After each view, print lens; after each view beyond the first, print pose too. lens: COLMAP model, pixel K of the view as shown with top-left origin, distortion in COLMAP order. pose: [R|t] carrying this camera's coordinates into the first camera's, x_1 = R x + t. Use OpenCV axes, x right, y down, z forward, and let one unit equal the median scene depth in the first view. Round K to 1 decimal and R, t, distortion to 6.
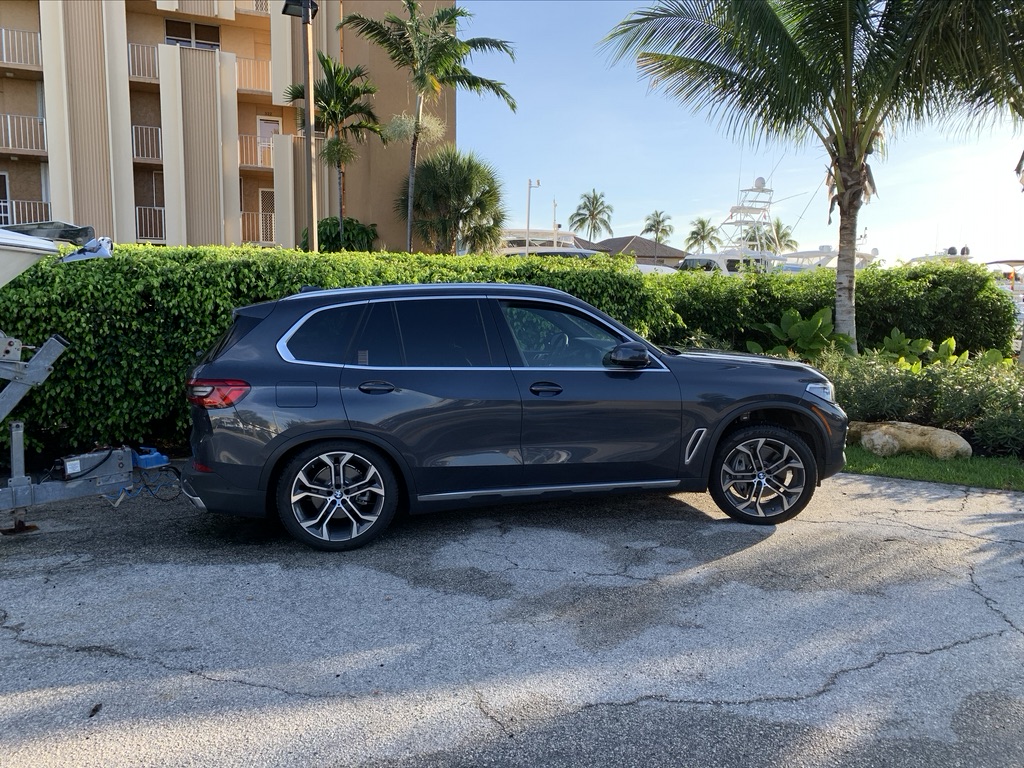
lens RADIAL K [[781.6, 0, 503.4], [0, 781.6, 386.9], [0, 0, 1]] dist [0.044210, -0.003592]
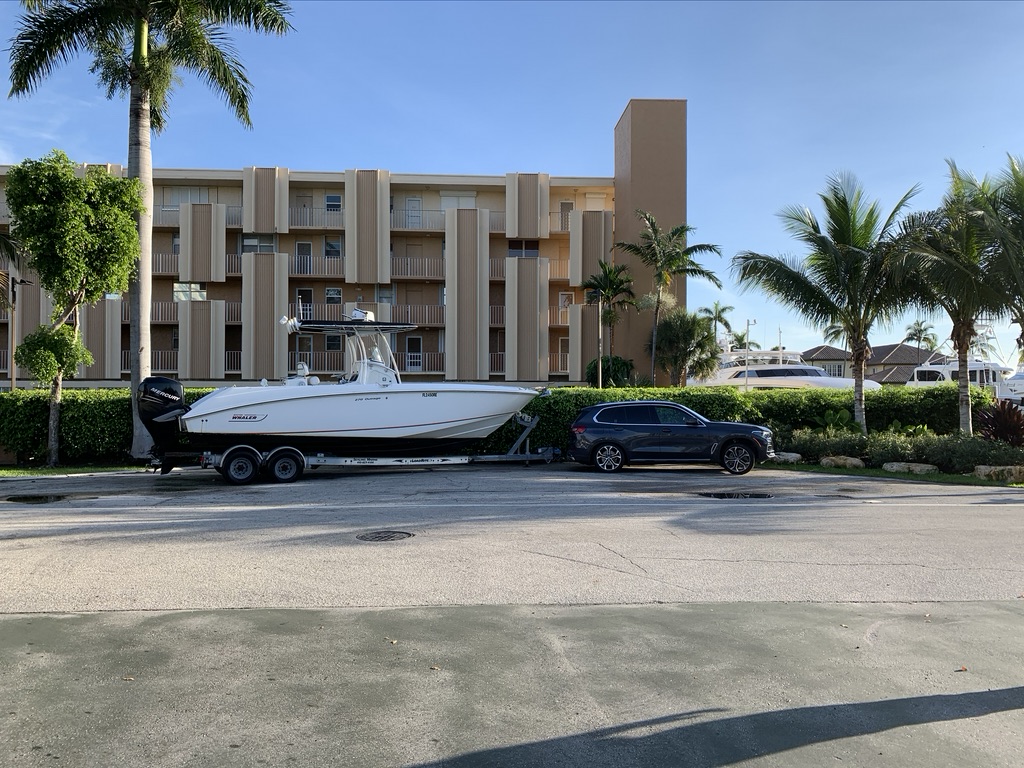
lens RADIAL K [[781.6, 0, 503.8], [0, 781.6, 389.3], [0, 0, 1]] dist [0.044210, -0.003592]
pose [[0.943368, -0.014308, -0.331441, 0.116287], [-0.030541, 0.991081, -0.129711, 0.065255], [0.330341, 0.132488, 0.934517, -0.560721]]
